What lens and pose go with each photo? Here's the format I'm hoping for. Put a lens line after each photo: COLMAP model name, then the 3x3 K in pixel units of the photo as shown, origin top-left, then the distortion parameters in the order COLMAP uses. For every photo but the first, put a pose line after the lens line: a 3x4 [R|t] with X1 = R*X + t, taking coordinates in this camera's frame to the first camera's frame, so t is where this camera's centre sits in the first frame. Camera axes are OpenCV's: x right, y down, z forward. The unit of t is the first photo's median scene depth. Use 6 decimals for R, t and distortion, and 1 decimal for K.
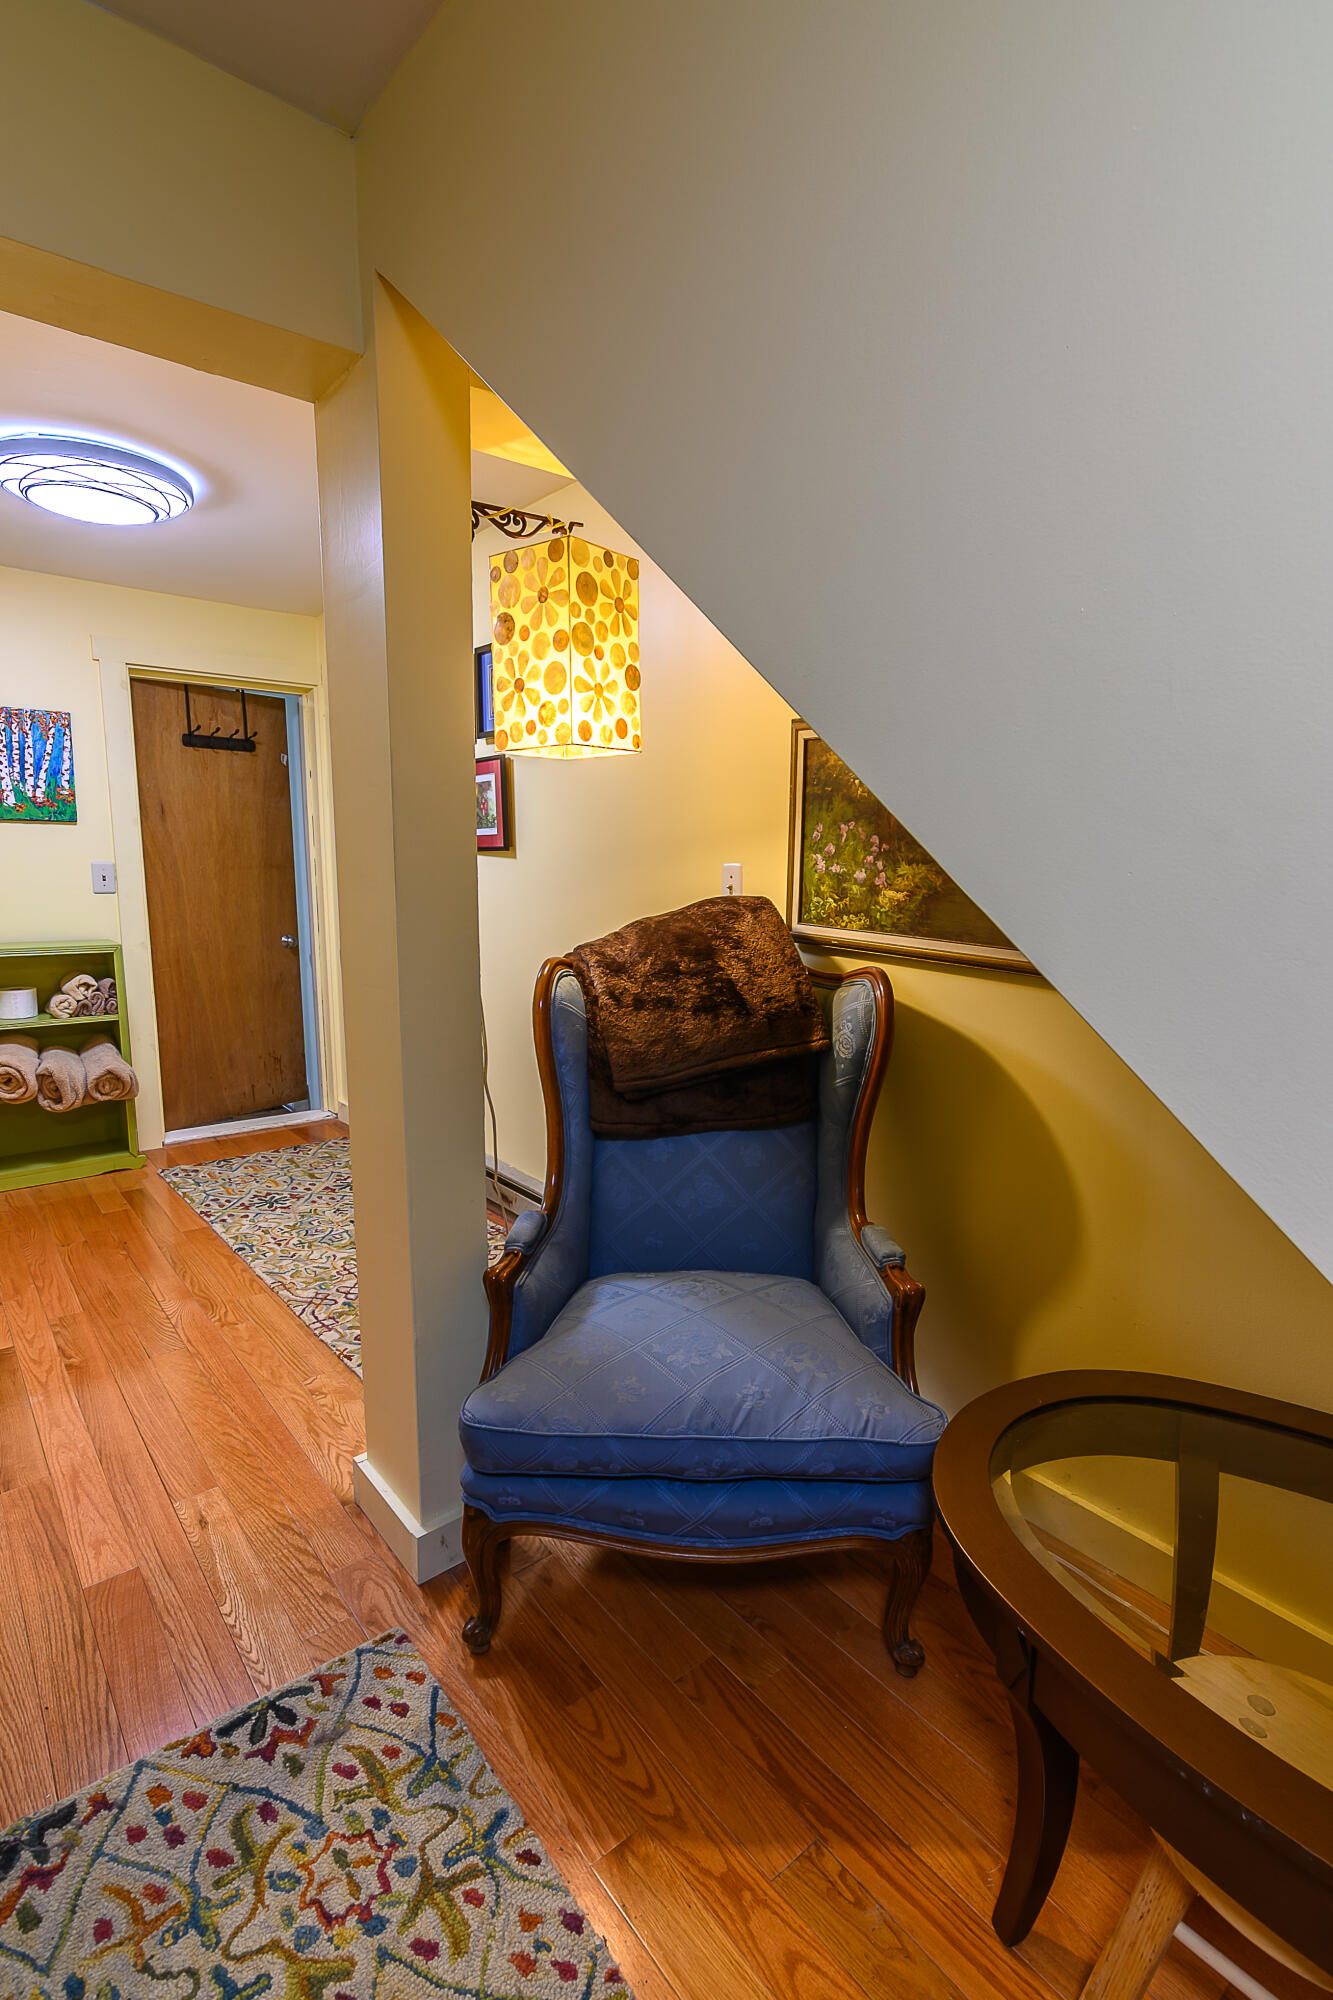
lens RADIAL K [[973.7, 0, 670.6], [0, 973.7, 1007.1], [0, 0, 1]] dist [0.001374, 0.000163]
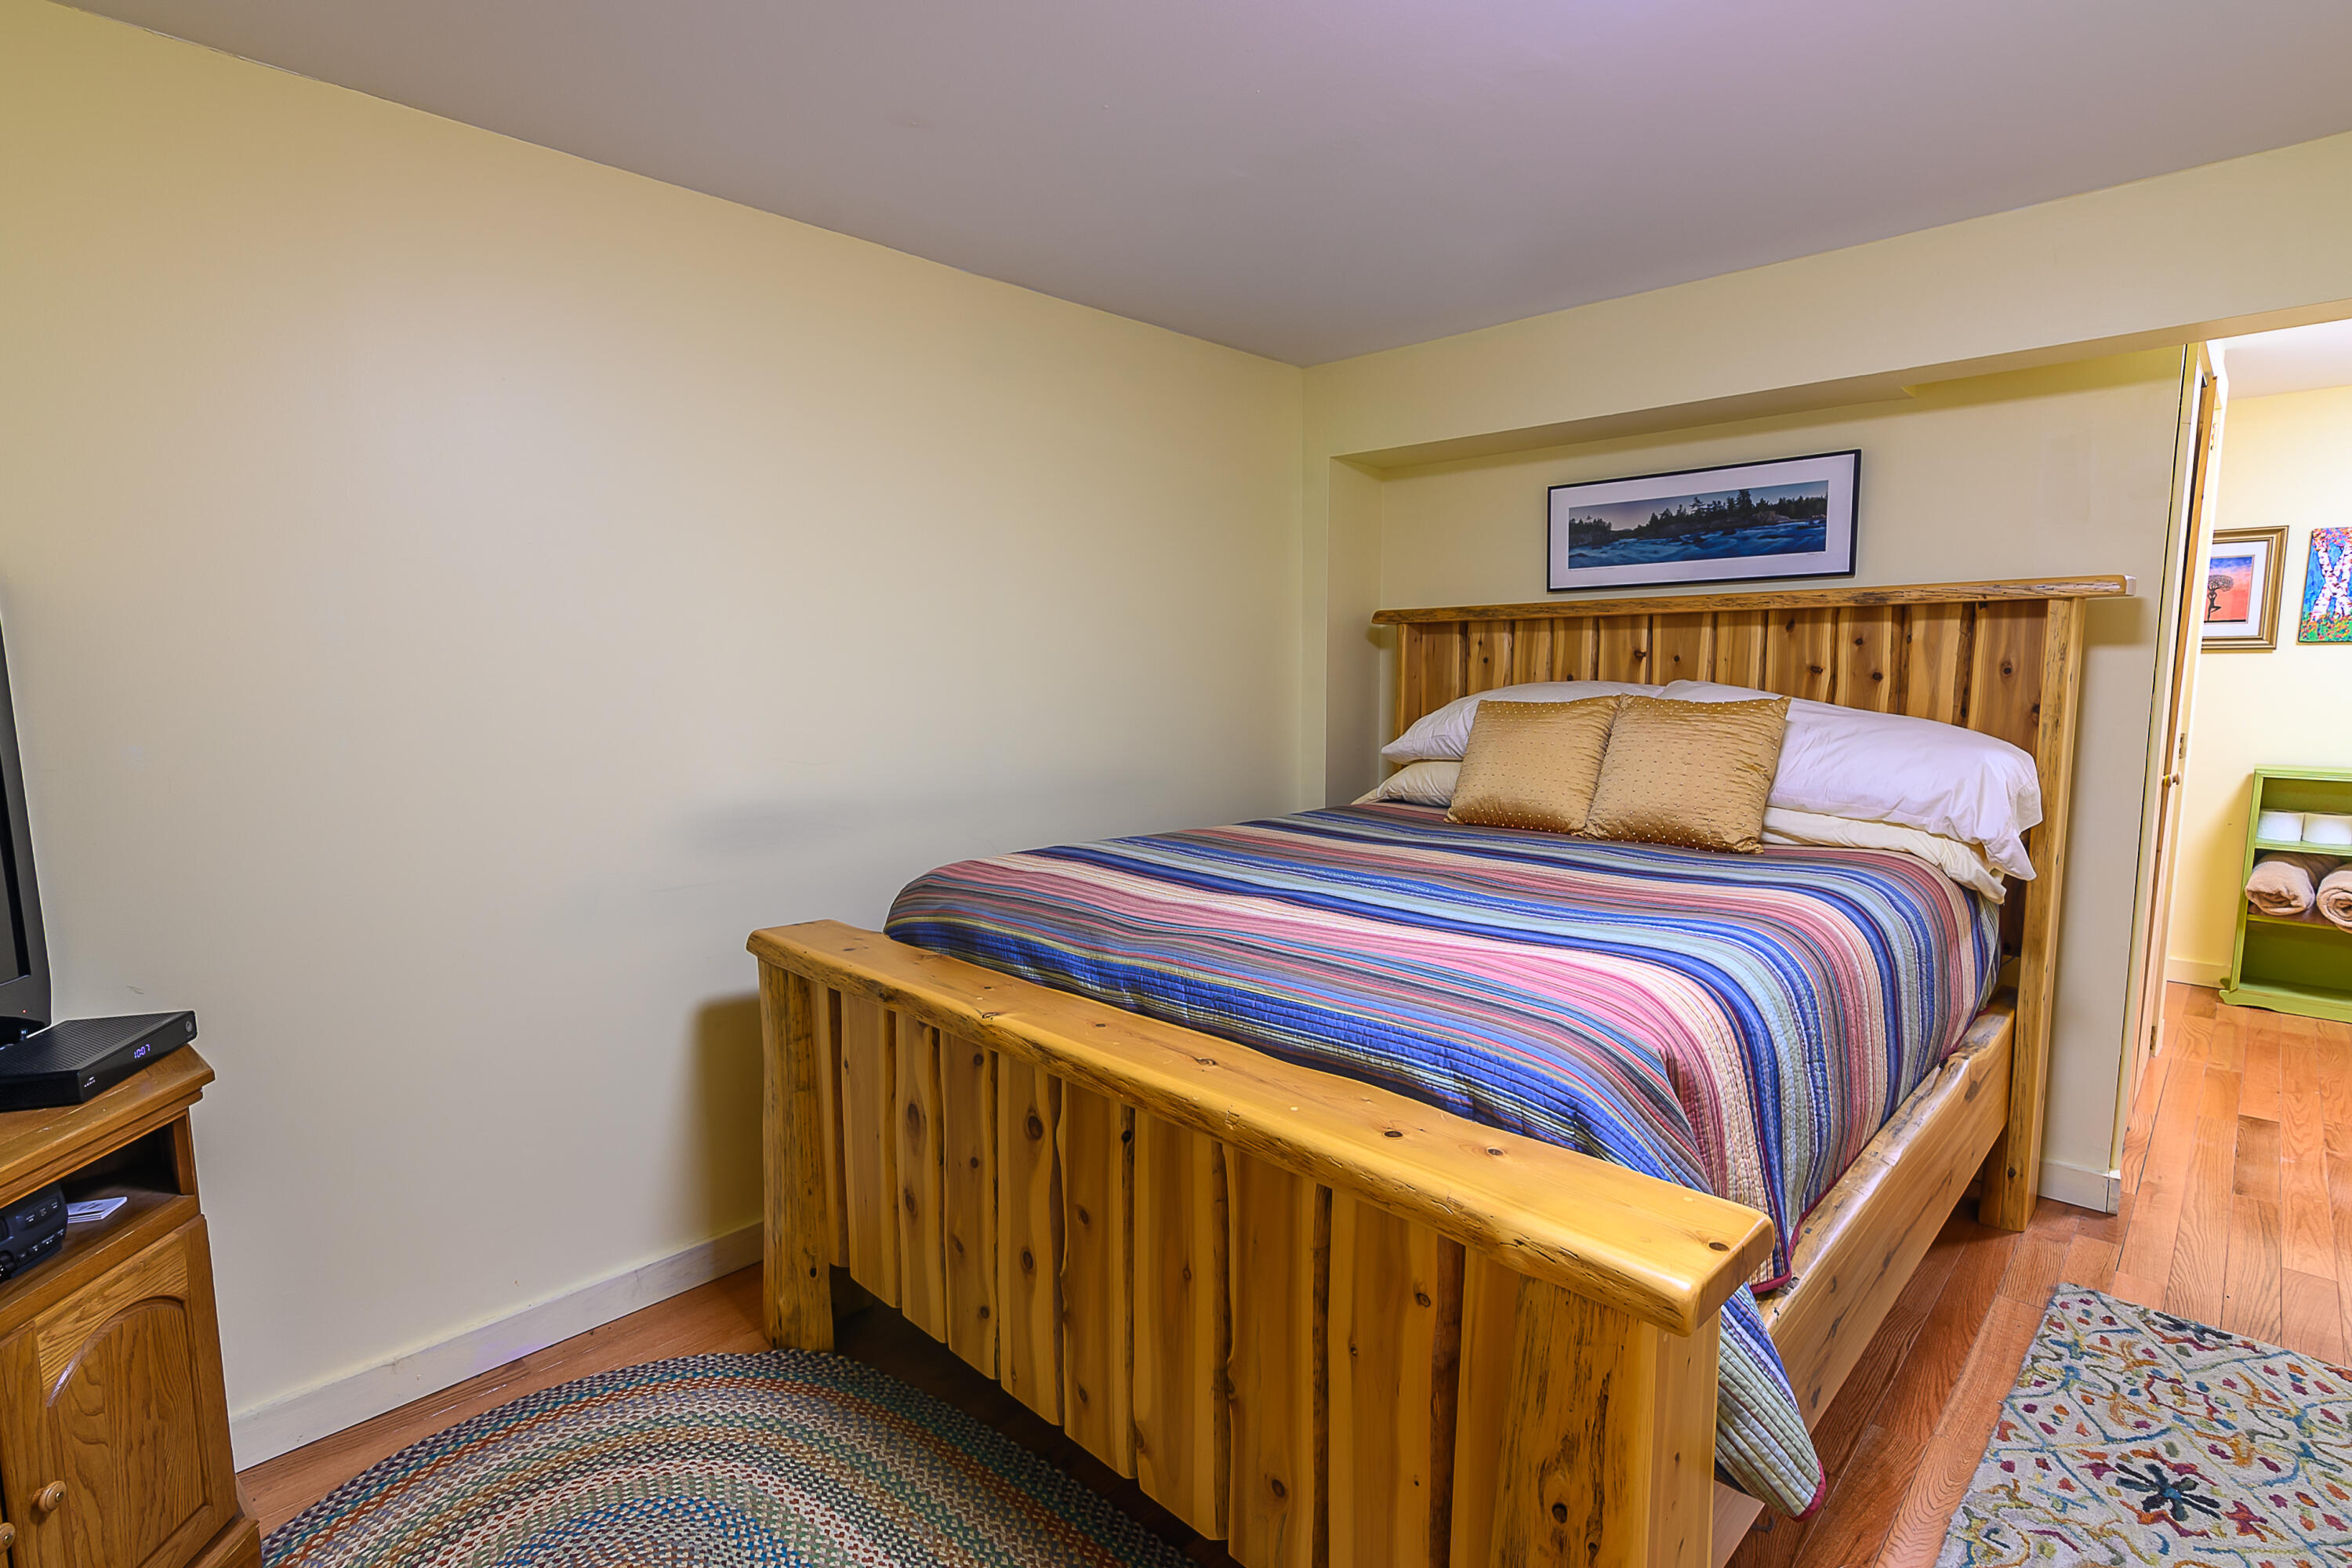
lens RADIAL K [[1114.8, 0, 1143.8], [0, 1114.8, 784.3], [0, 0, 1]] dist [0.000787, 0.000052]
pose [[0.101562, 0.105312, -0.989239, 0.486968], [-0.147344, 0.985006, 0.089734, 0.052148], [0.983857, 0.136645, 0.115557, -0.561604]]
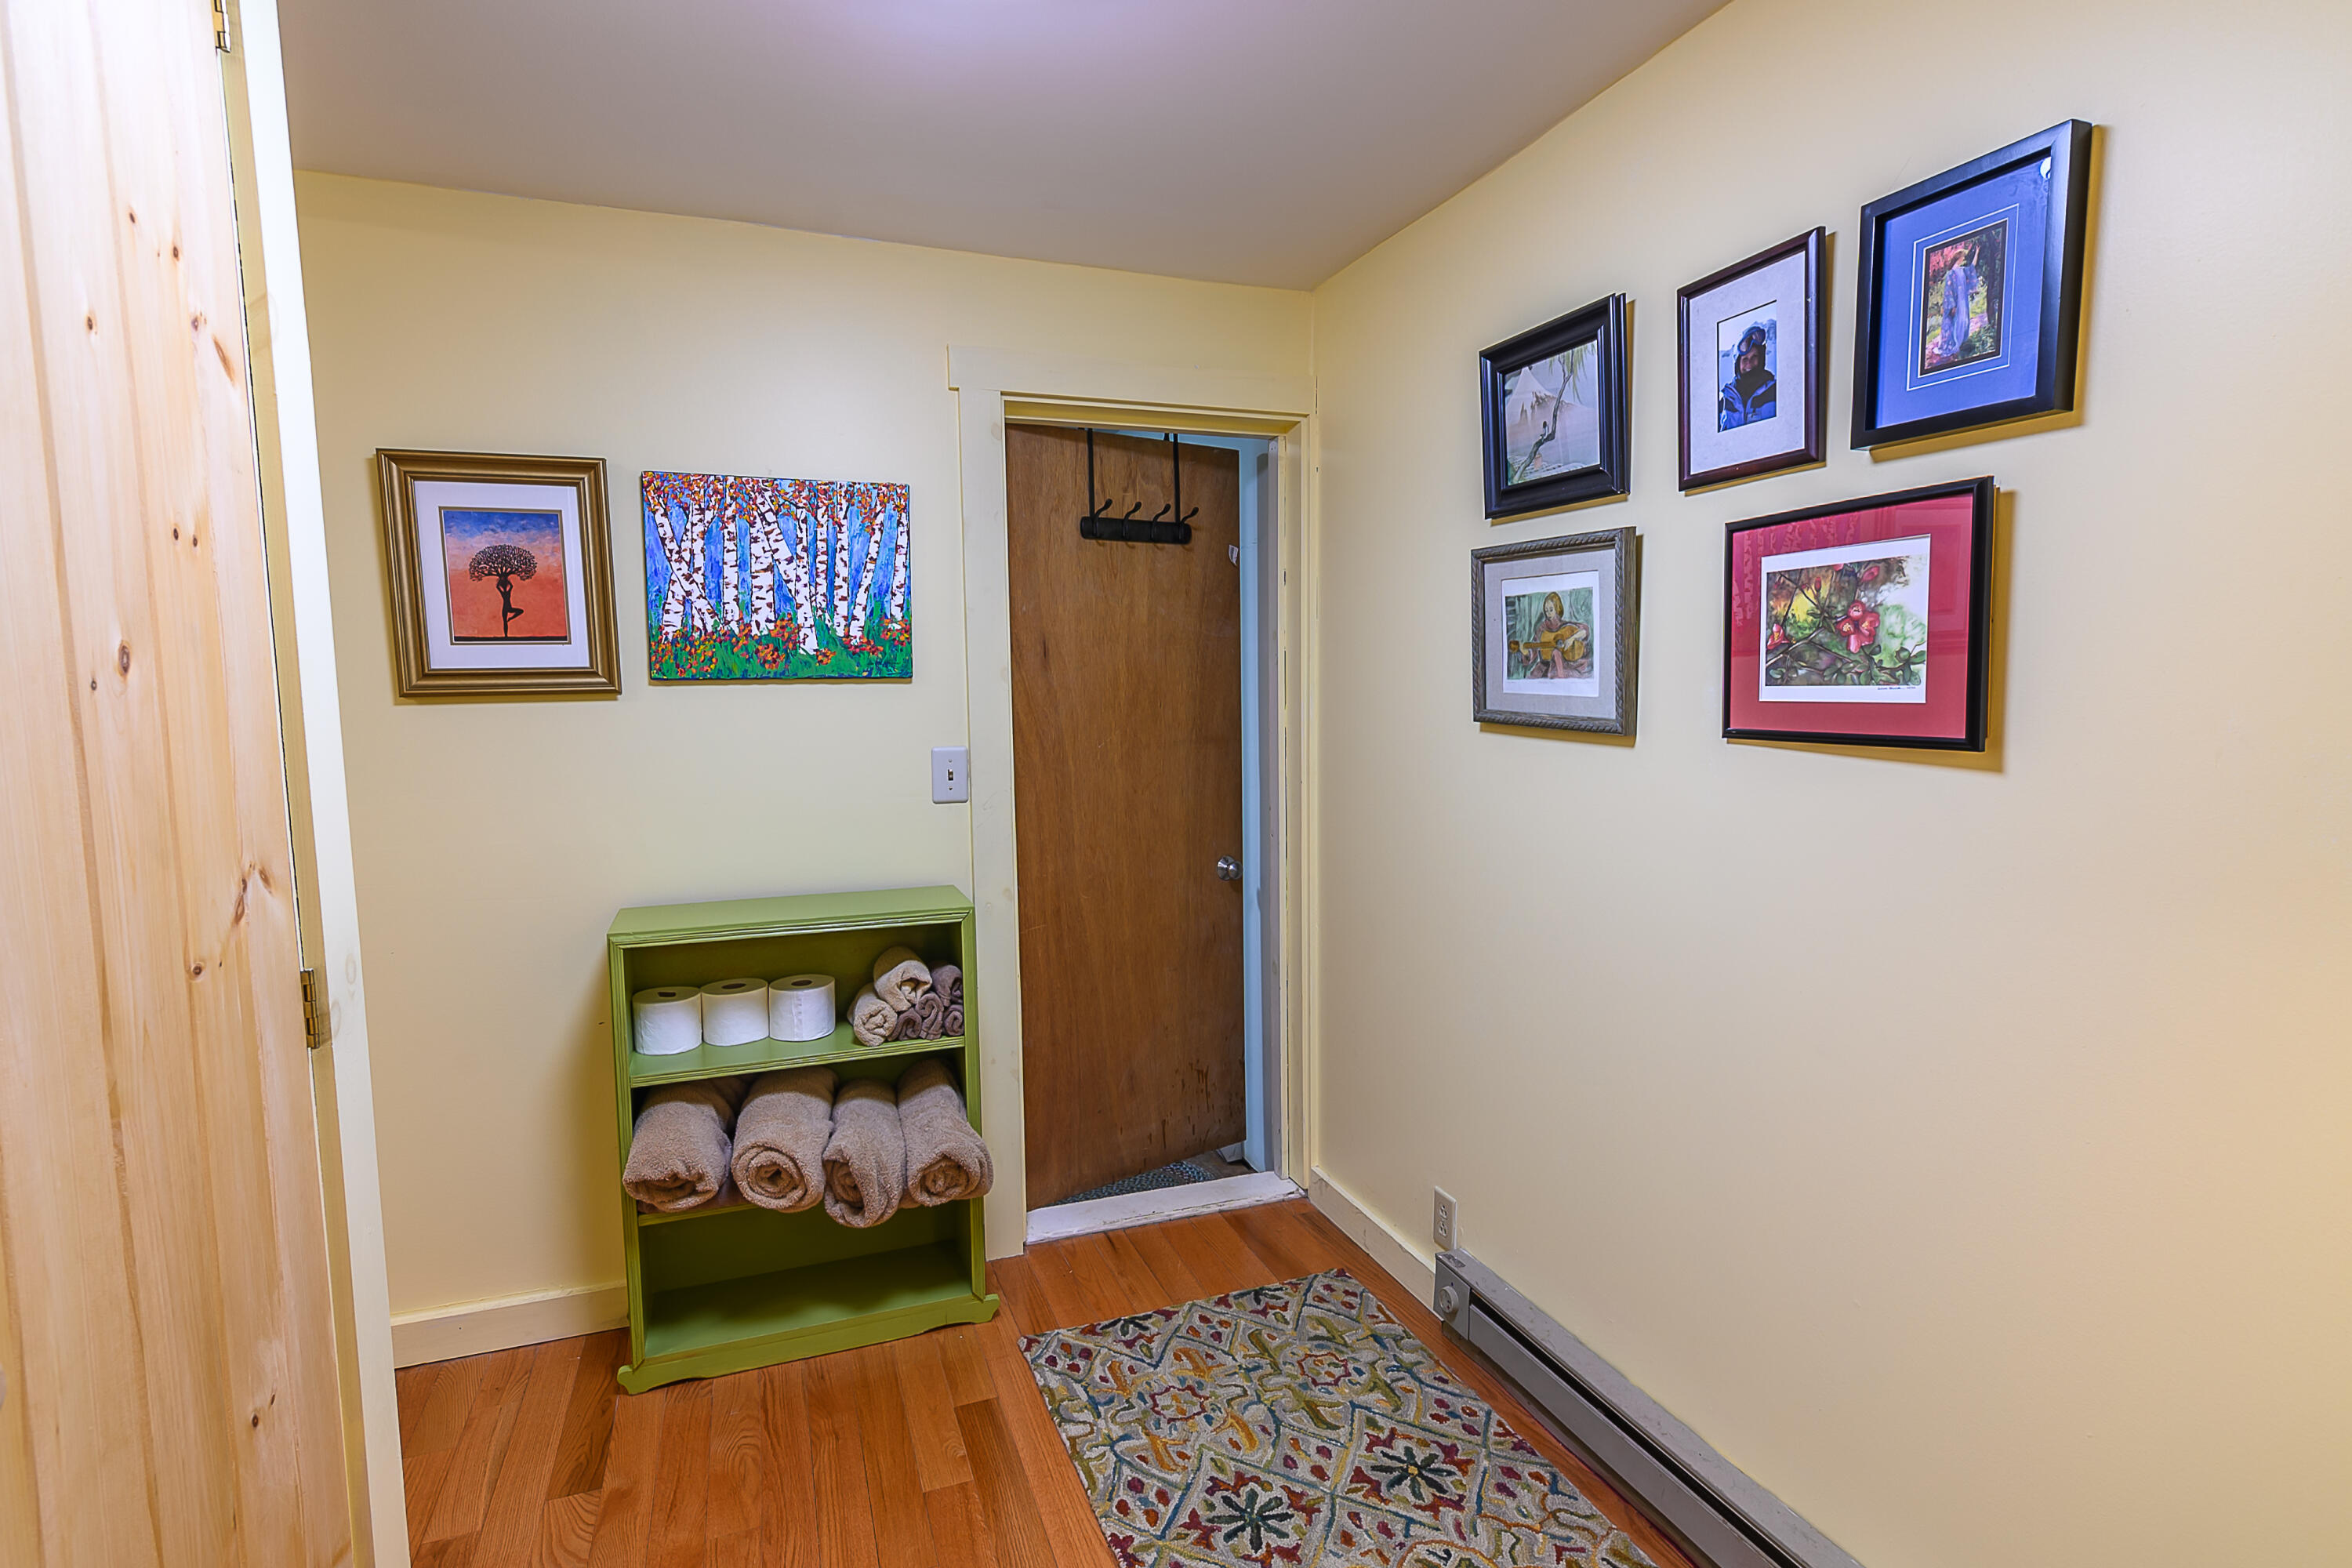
lens RADIAL K [[1145.1, 0, 1165.8], [0, 1145.1, 791.2], [0, 0, 1]] dist [0.001374, 0.000163]
pose [[0.945556, 0.013540, -0.325177, -0.463573], [-0.031209, 0.998302, -0.049181, -0.175454], [0.323959, 0.056651, 0.944373, 0.775790]]
